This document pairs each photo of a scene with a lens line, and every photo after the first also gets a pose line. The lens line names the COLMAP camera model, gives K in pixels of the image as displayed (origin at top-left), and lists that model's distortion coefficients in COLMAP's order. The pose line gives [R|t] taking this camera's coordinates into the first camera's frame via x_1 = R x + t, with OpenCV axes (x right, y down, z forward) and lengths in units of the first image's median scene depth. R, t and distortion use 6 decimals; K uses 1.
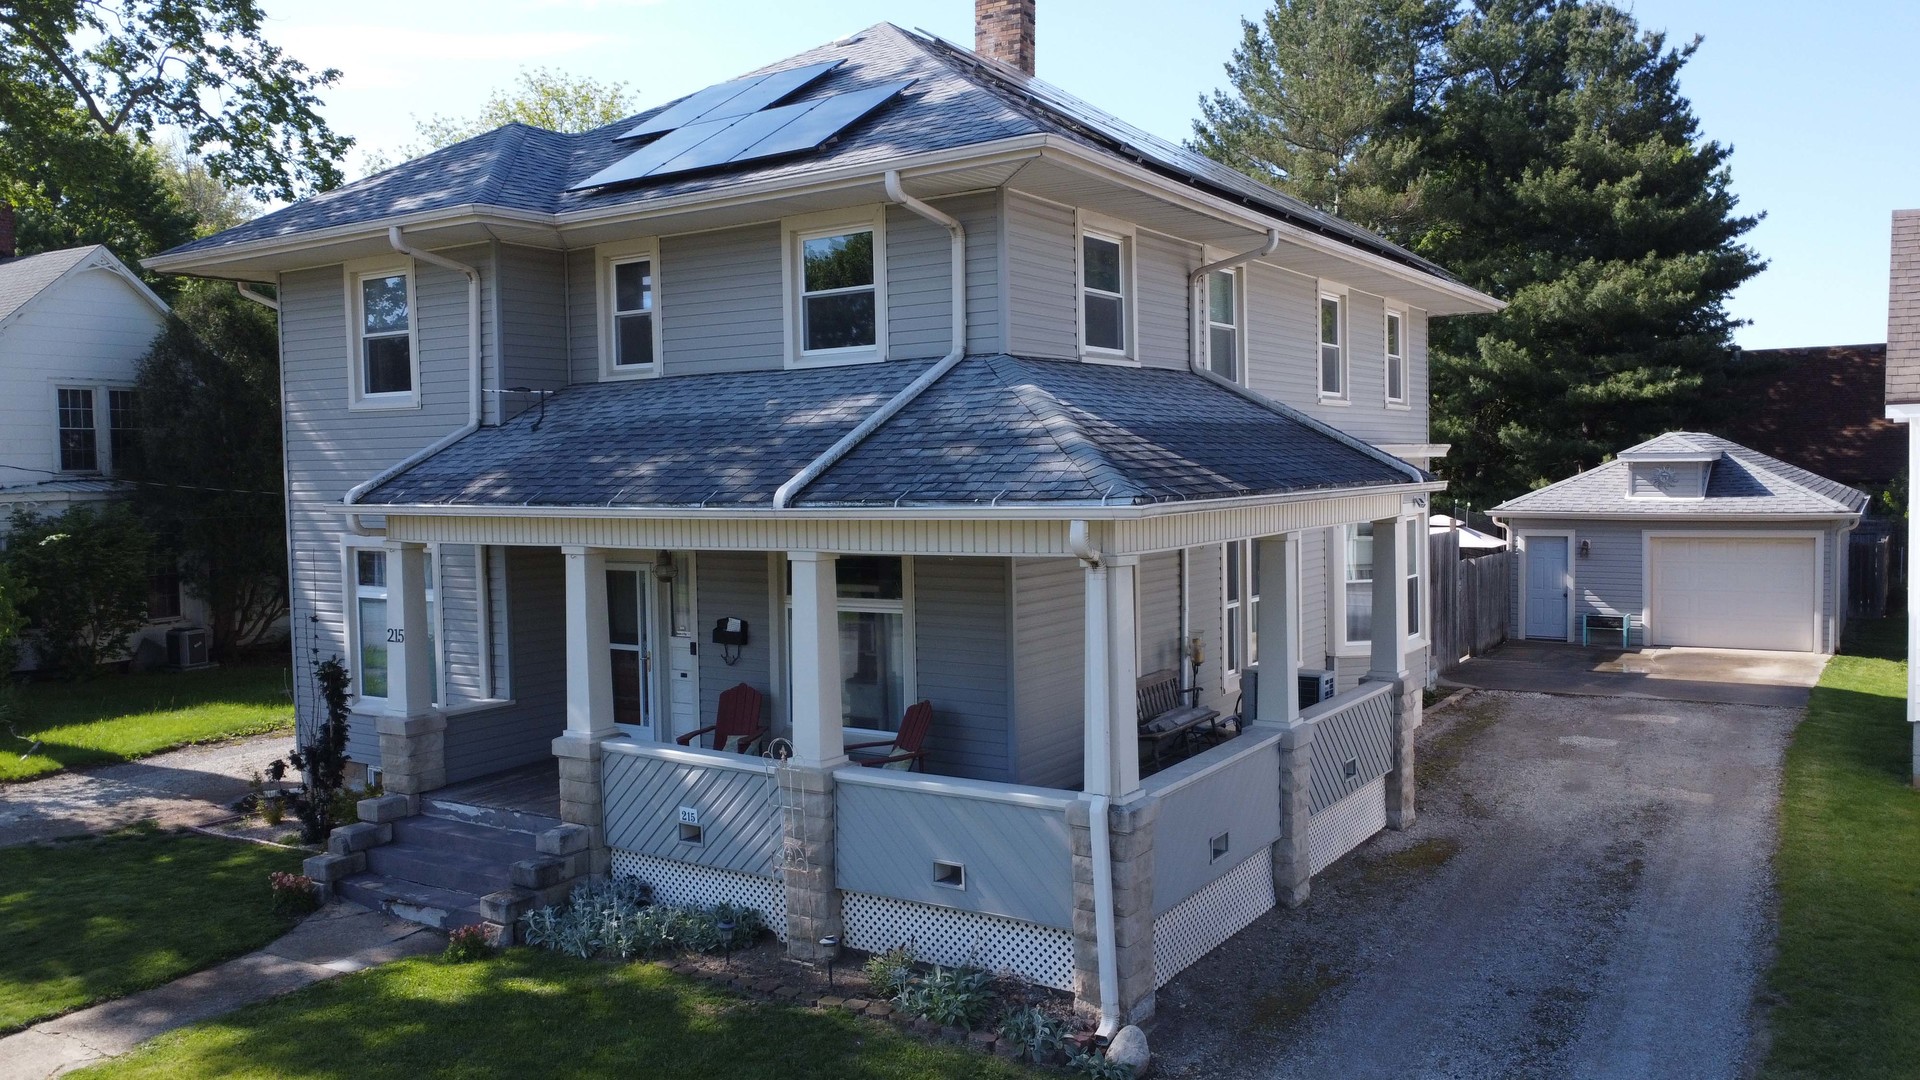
lens RADIAL K [[1436.3, 0, 970.8], [0, 1436.3, 538.5], [0, 0, 1]] dist [0.005934, -0.000046]
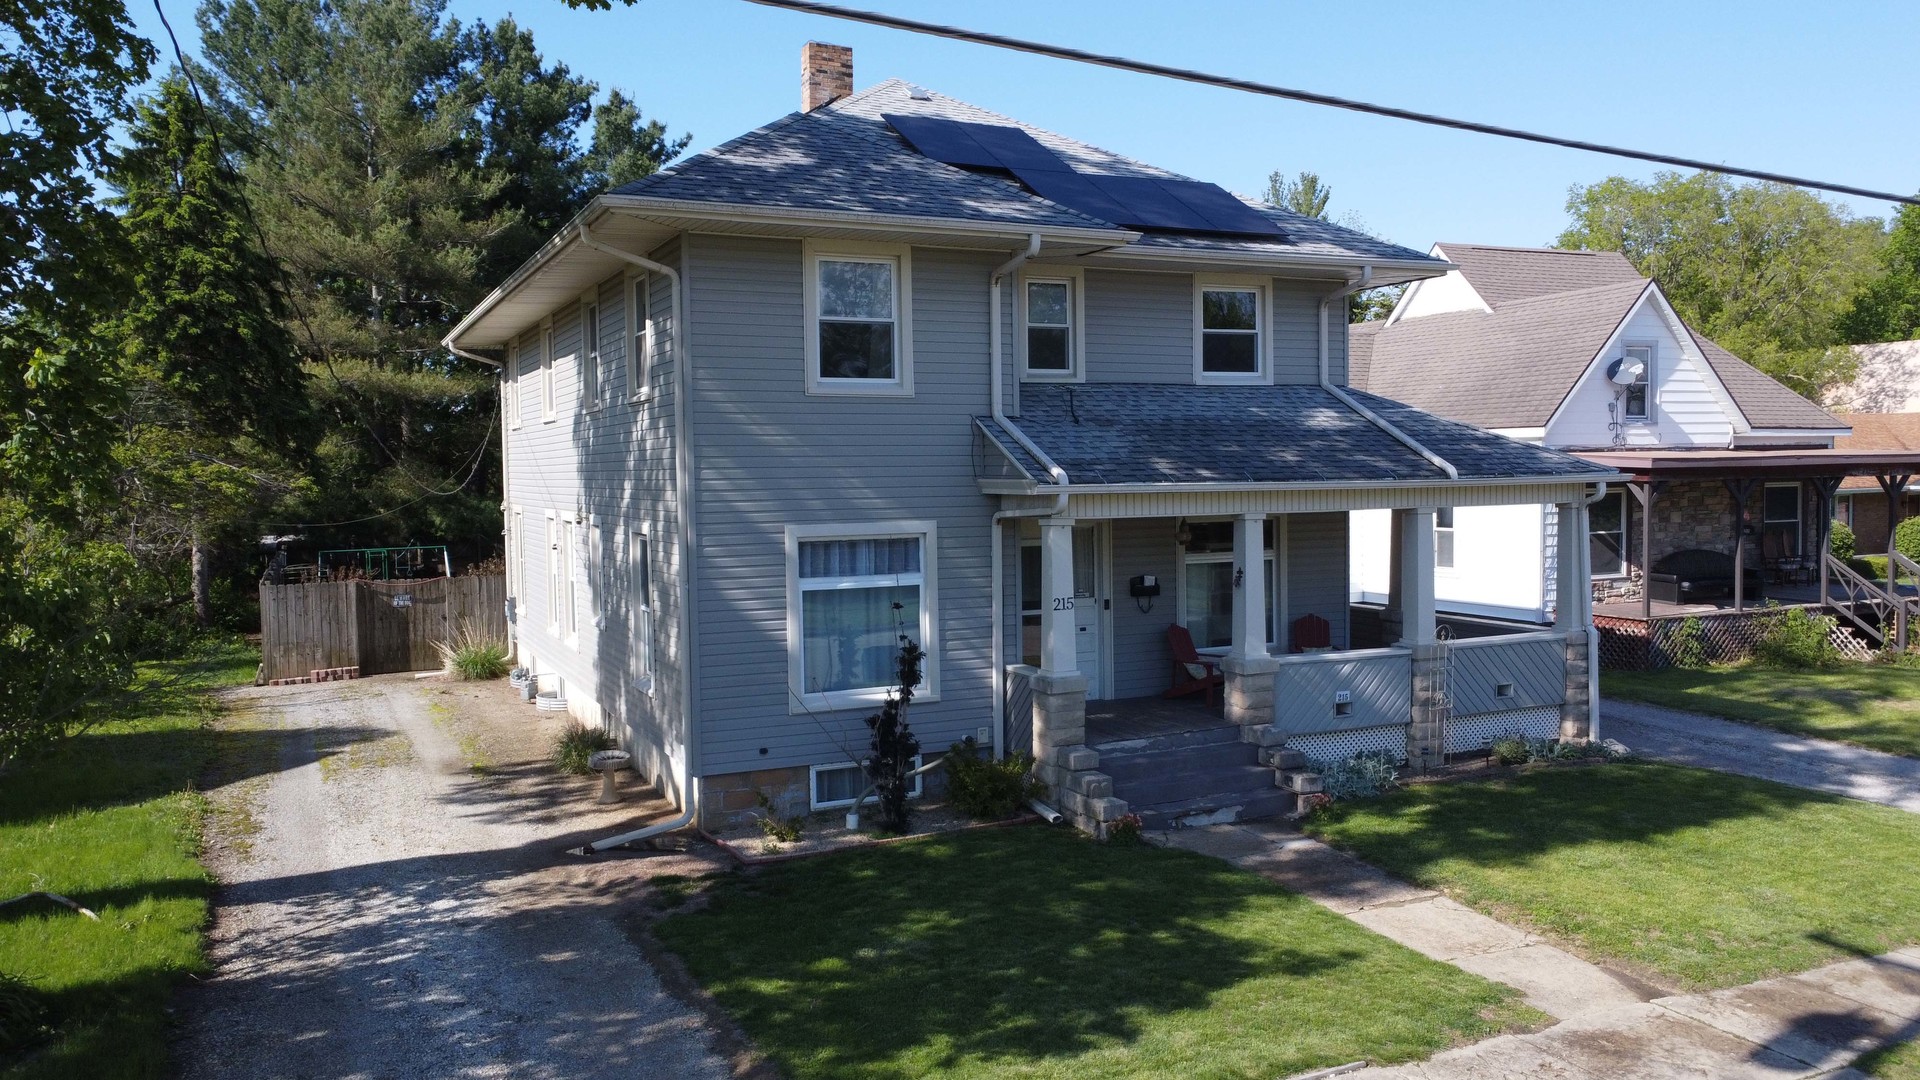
lens RADIAL K [[1436.3, 0, 970.1], [0, 1436.3, 541.5], [0, 0, 1]] dist [0.005934, -0.000046]
pose [[0.526044, -0.034632, 0.849752, -0.780864], [0.048610, 0.998761, 0.010613, 0.002397], [-0.849067, 0.035724, 0.527076, 0.270041]]
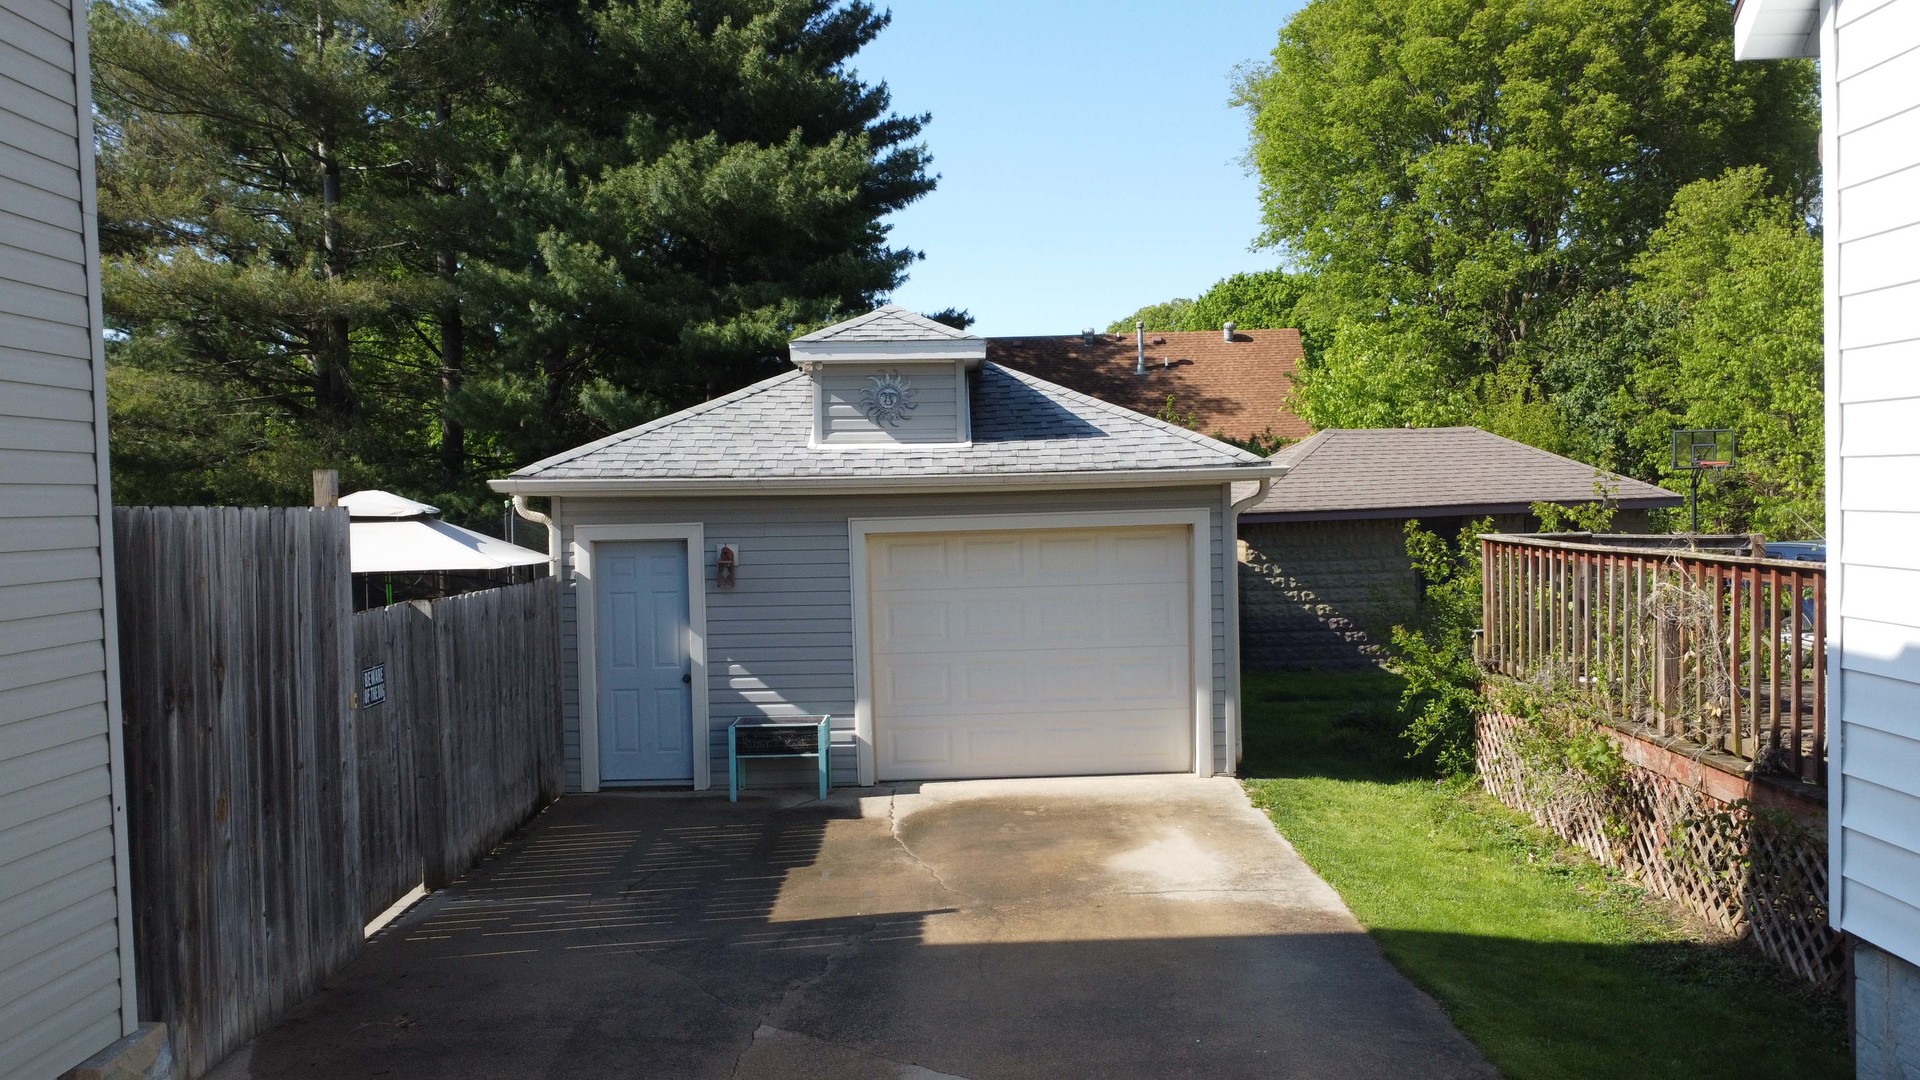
lens RADIAL K [[1436.3, 0, 950.4], [0, 1436.3, 535.7], [0, 0, 1]] dist [0.005934, -0.000046]
pose [[0.840737, -0.014563, 0.541247, 0.294864], [0.034158, 0.999074, -0.026178, 0.013292], [-0.540365, 0.040497, 0.840456, 0.706605]]
